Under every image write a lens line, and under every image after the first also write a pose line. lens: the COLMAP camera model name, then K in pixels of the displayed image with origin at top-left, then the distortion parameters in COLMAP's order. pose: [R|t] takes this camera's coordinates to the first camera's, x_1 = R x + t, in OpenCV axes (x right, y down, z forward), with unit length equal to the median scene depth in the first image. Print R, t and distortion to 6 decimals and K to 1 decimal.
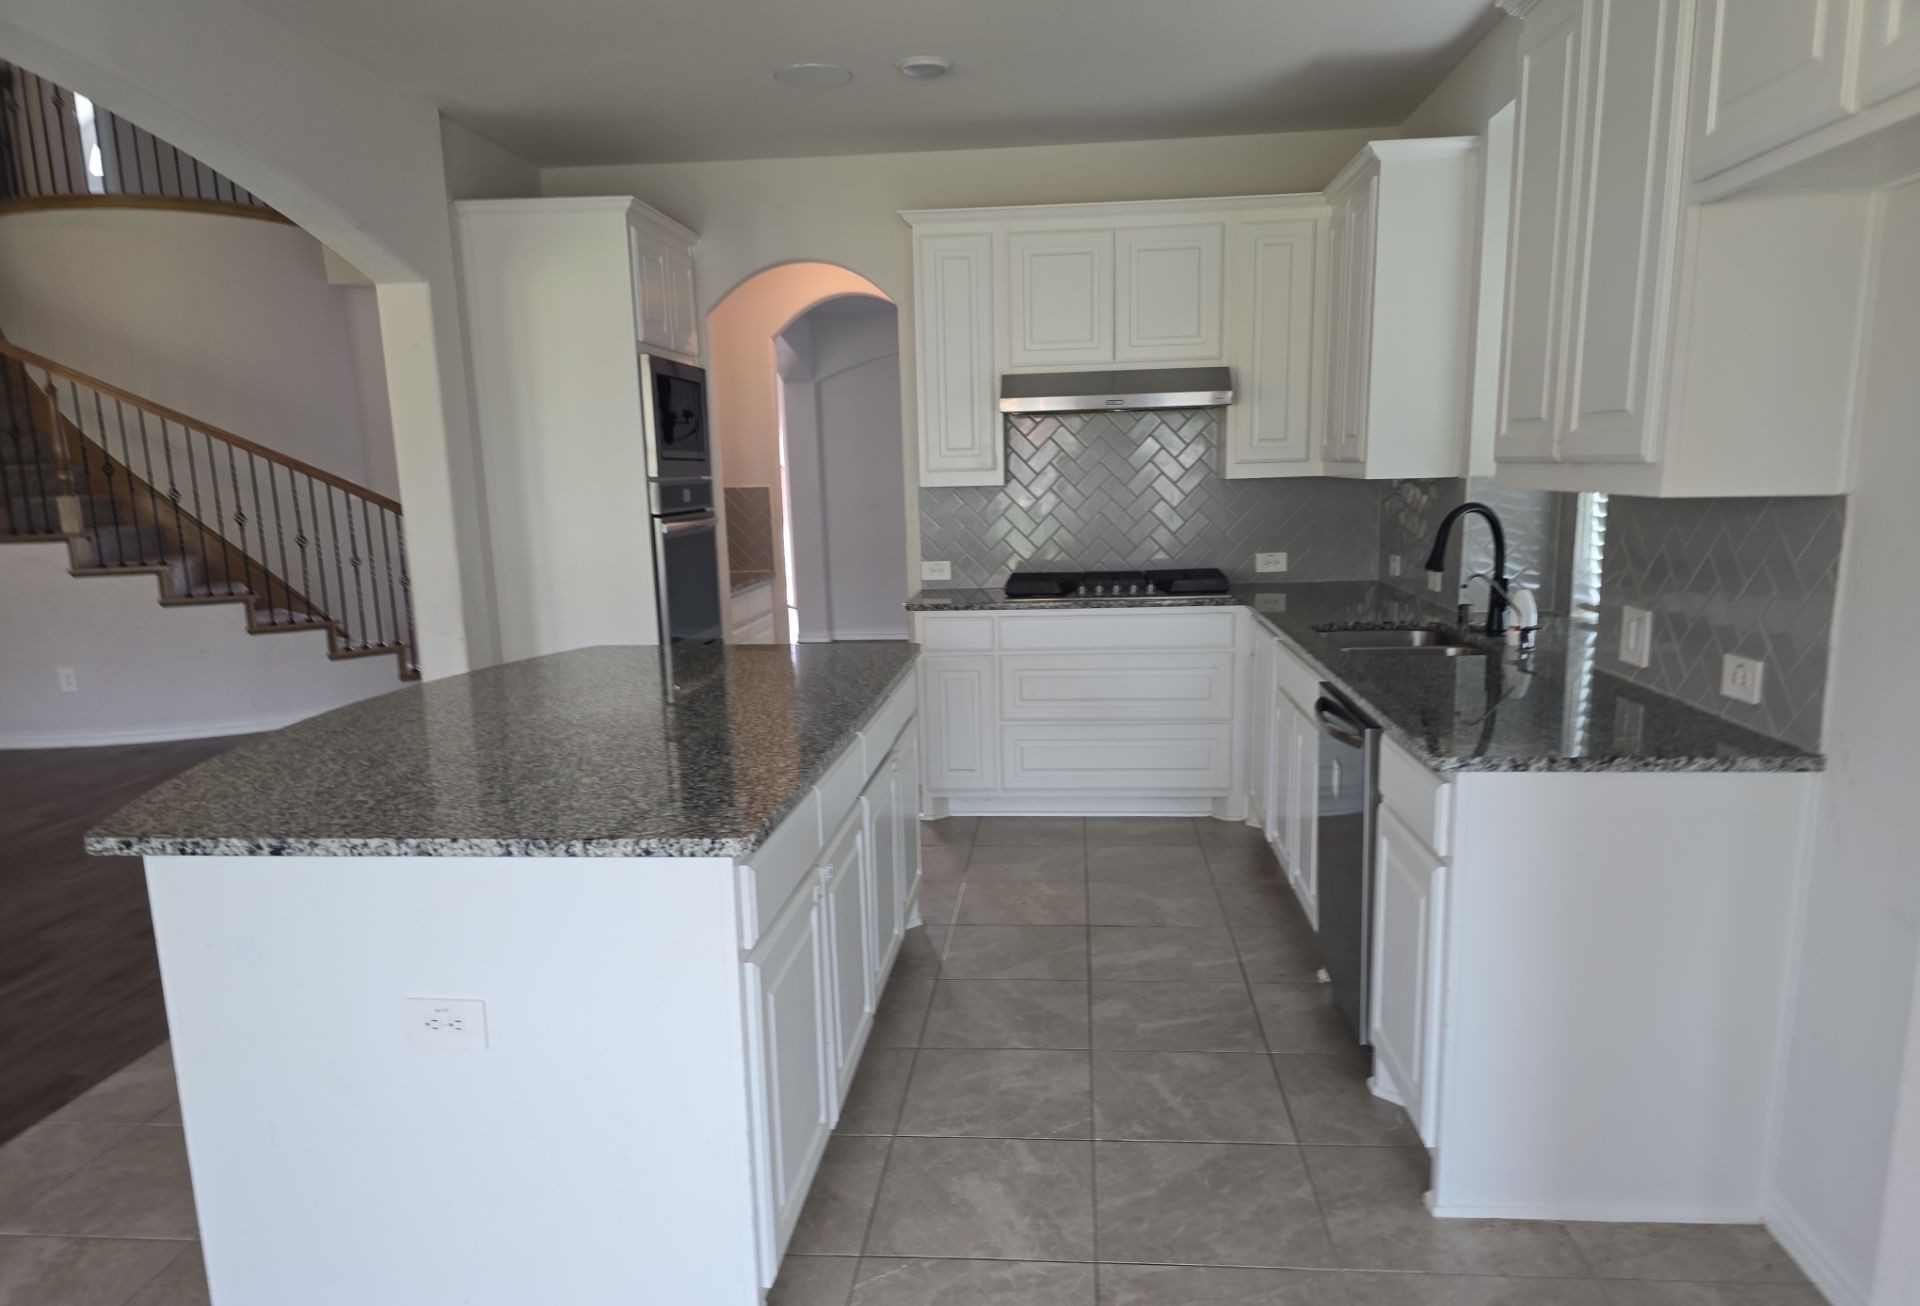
lens RADIAL K [[1278.2, 0, 964.0], [0, 1278.2, 726.6], [0, 0, 1]] dist [0.027664, -0.003528]
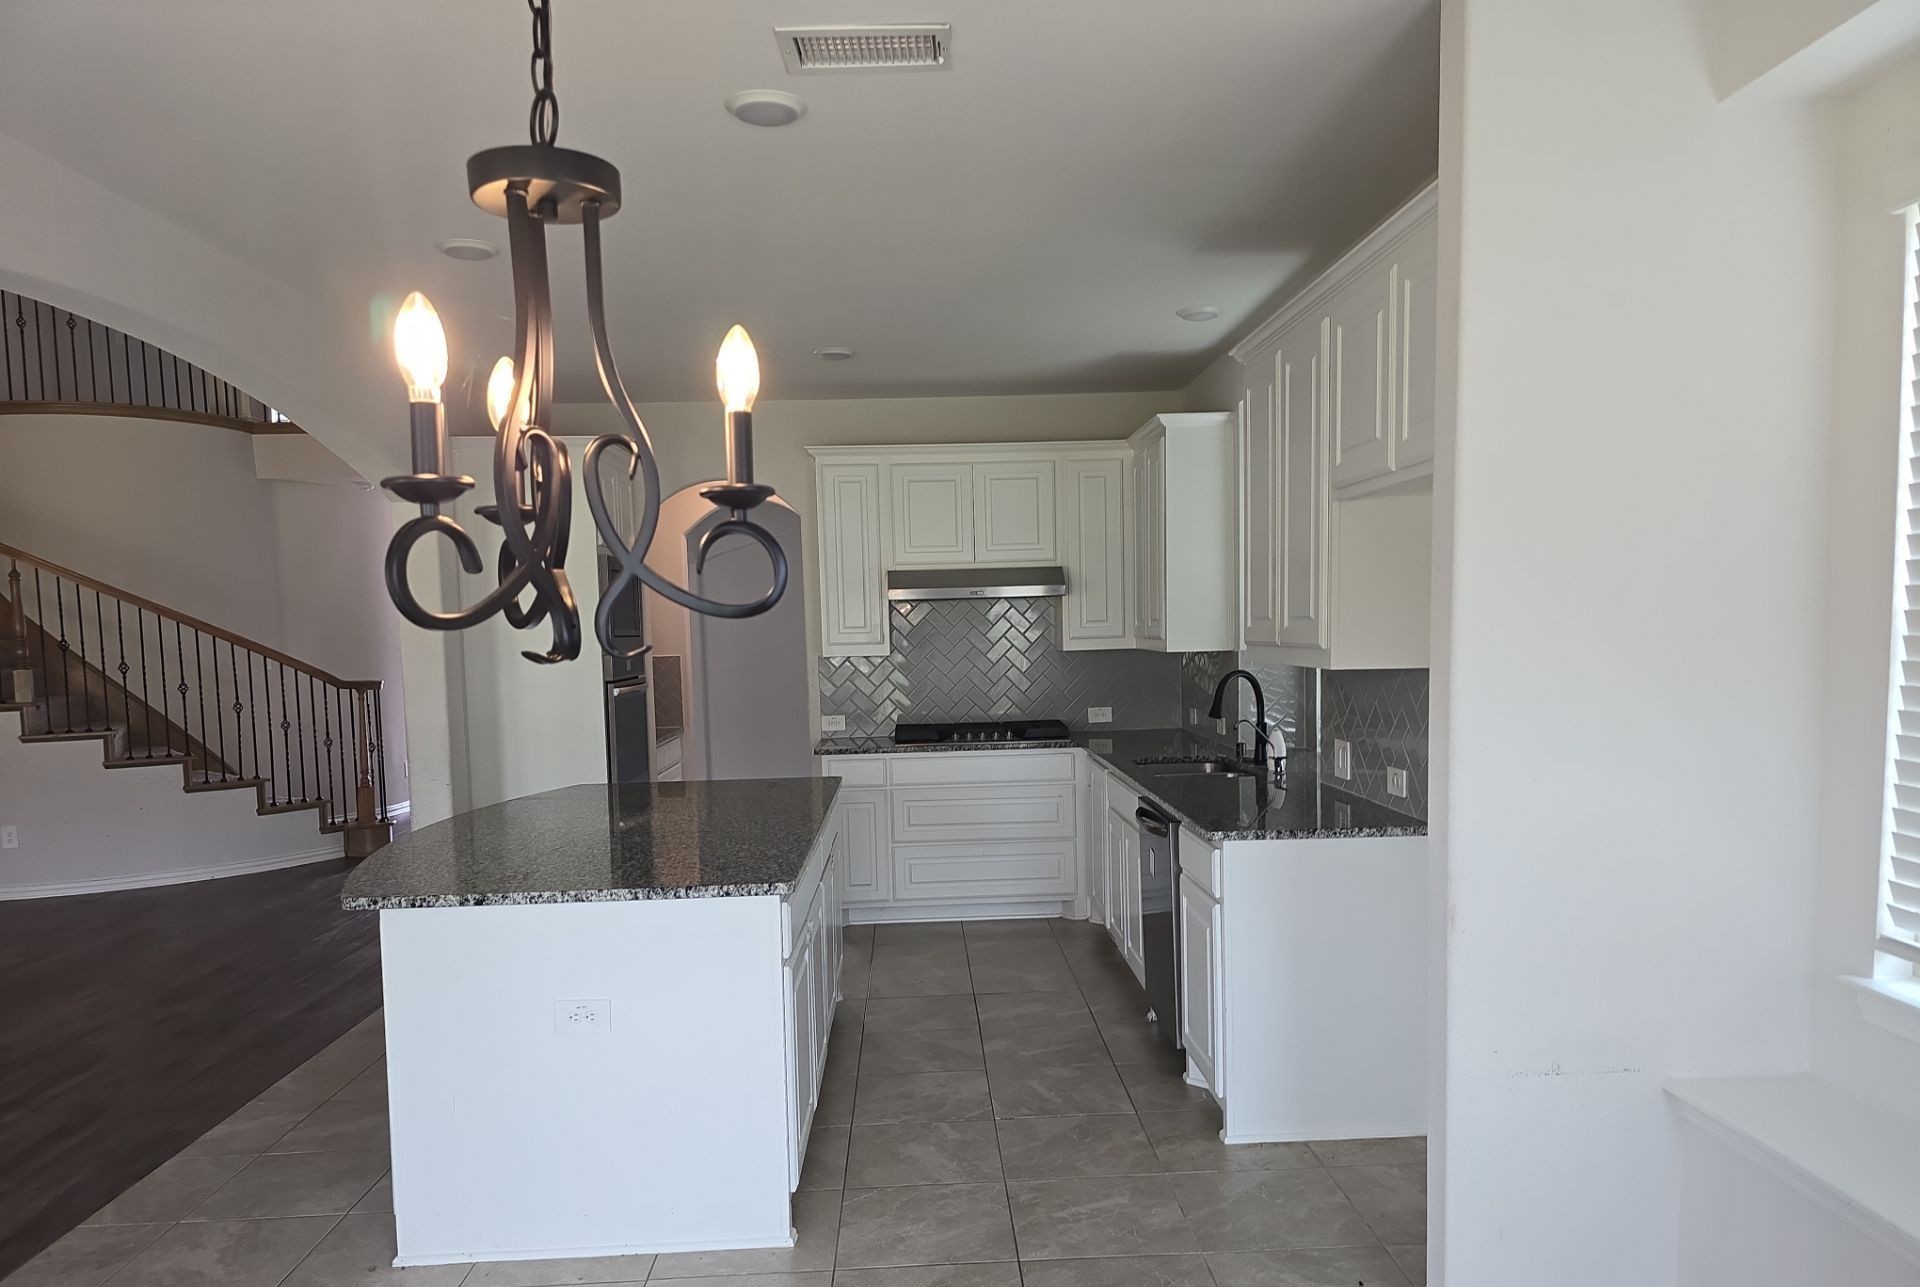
lens RADIAL K [[1222.0, 0, 959.1], [0, 1222.0, 730.6], [0, 0, 1]] dist [0.002409, -0.000151]
pose [[0.992721, -0.012151, 0.119823, -0.070693], [0.026327, 0.992730, -0.117450, 0.041442], [-0.117524, 0.119749, 0.985824, -0.280064]]
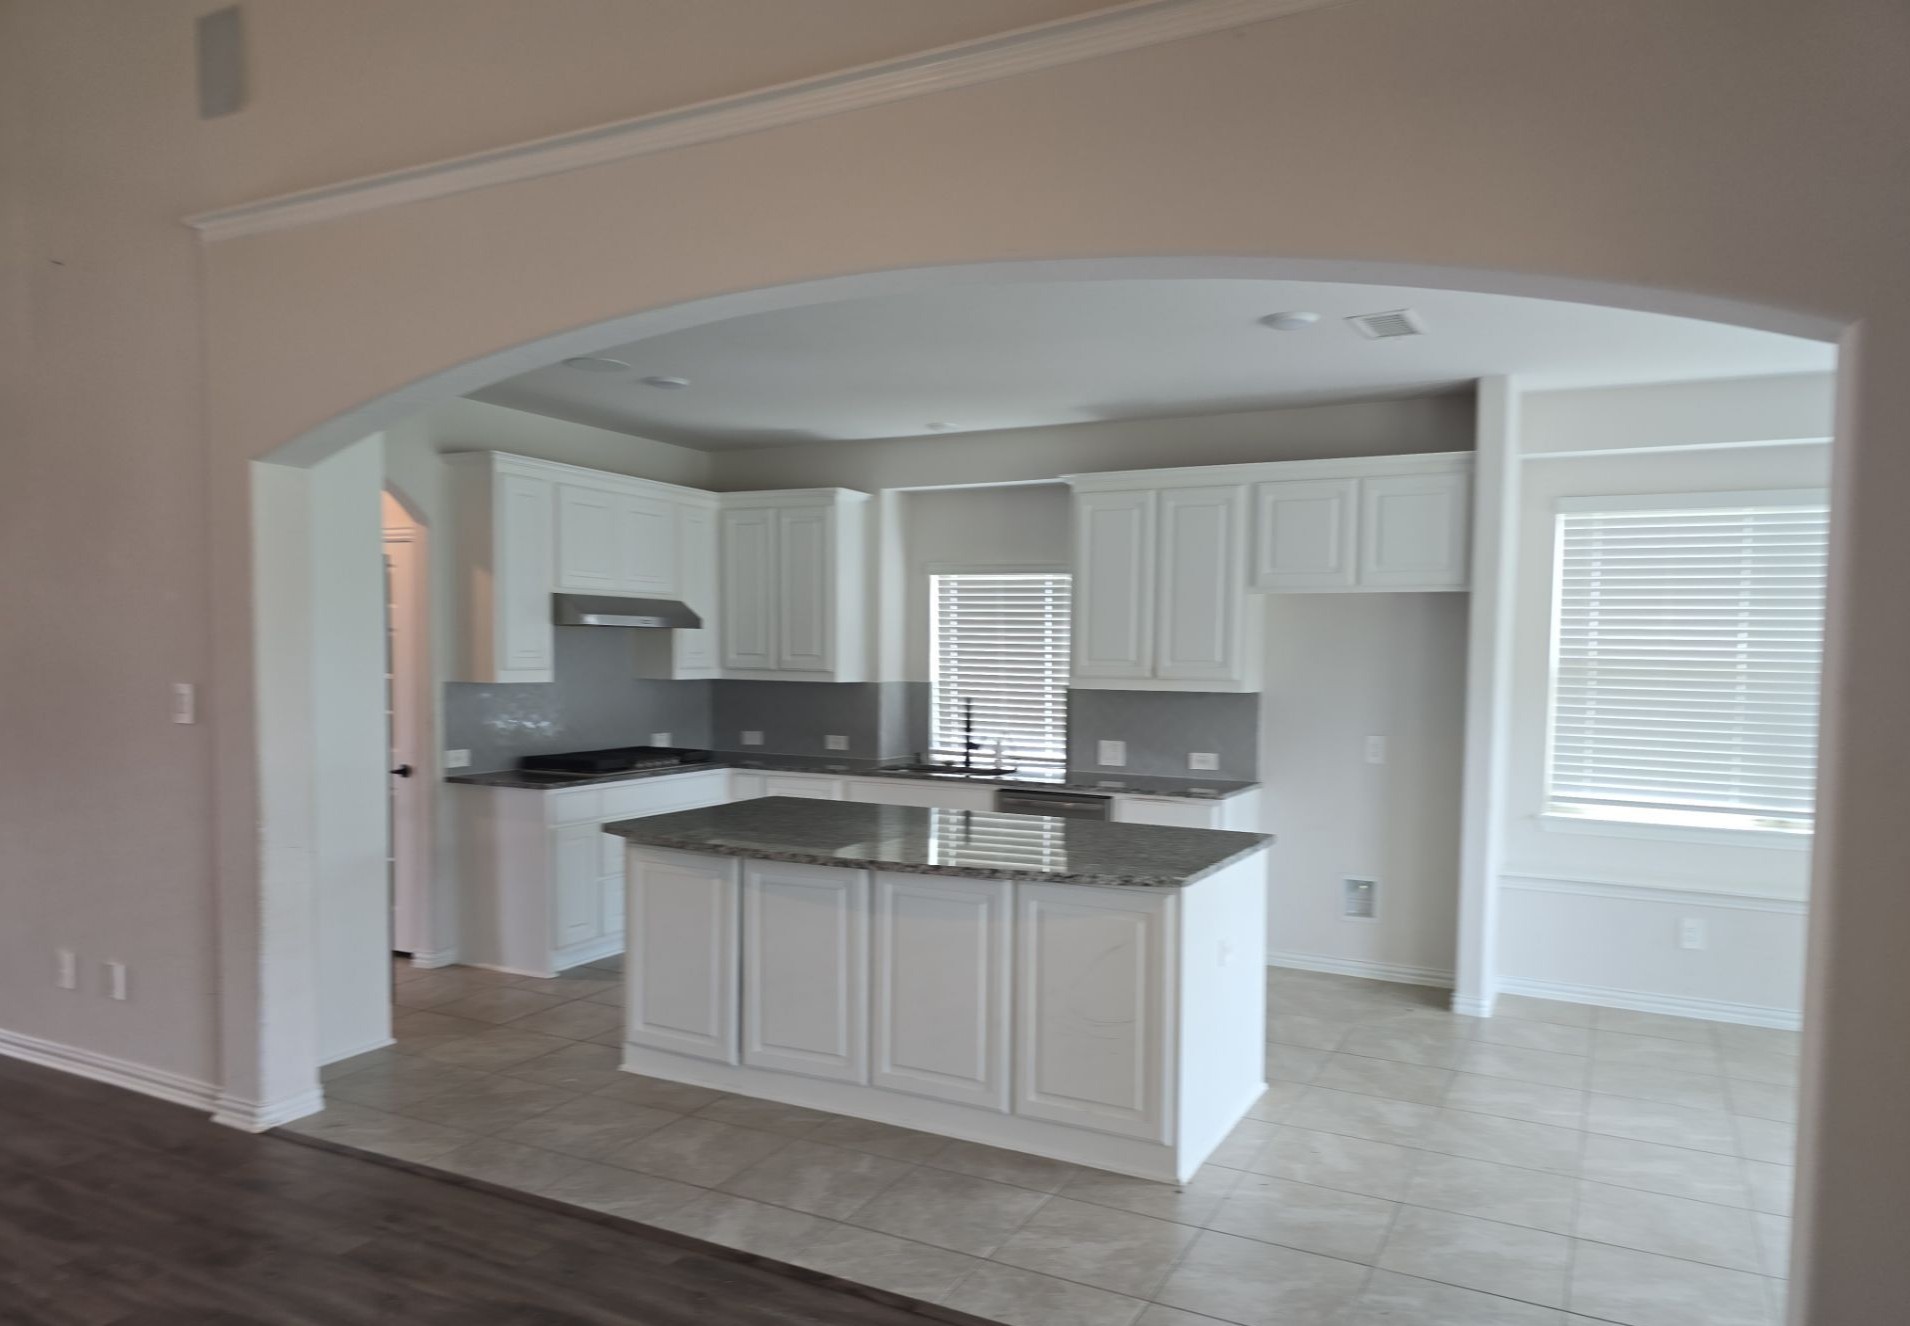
lens RADIAL K [[1285.6, 0, 955.0], [0, 1285.6, 663.0], [0, 0, 1]] dist [0.000517, 0.000387]
pose [[0.380902, 0.022500, 0.924342, -1.442868], [0.162291, 0.982557, -0.090794, -0.057295], [-0.910261, 0.184595, 0.370607, 0.330913]]
